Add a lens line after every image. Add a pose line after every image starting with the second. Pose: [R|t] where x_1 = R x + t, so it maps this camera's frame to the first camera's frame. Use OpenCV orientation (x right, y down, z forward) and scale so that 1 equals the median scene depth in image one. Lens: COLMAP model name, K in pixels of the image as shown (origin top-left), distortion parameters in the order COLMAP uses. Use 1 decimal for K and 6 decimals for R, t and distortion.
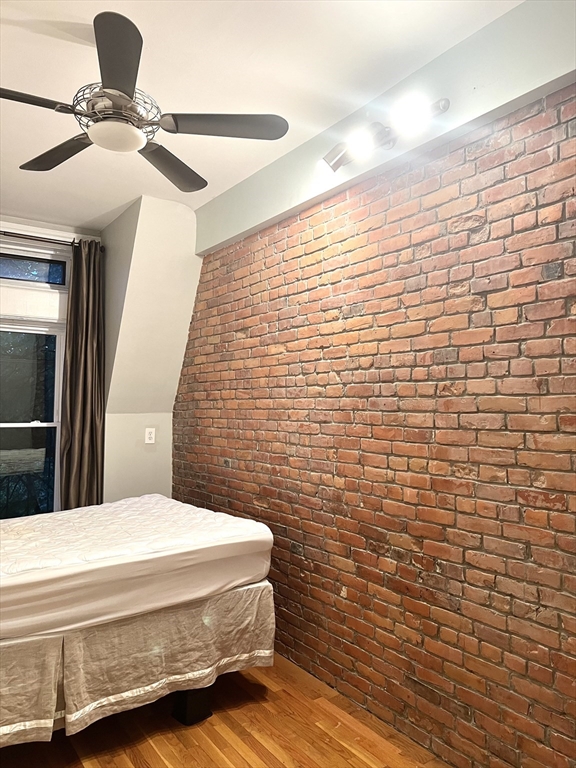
lens RADIAL K [[579.5, 0, 283.8], [0, 579.5, 390.9], [0, 0, 1]] dist [0.066965, -0.077020]
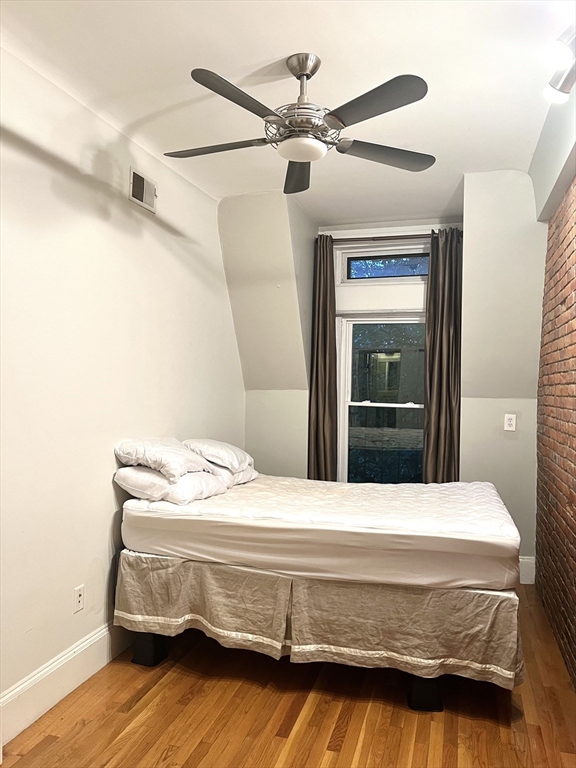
lens RADIAL K [[579.5, 0, 289.1], [0, 579.5, 387.7], [0, 0, 1]] dist [0.066965, -0.077020]
pose [[0.635599, 0.012781, -0.771913, 0.485755], [0.004147, 0.999792, 0.019968, 0.000989], [0.772008, -0.015893, 0.635414, 0.216776]]
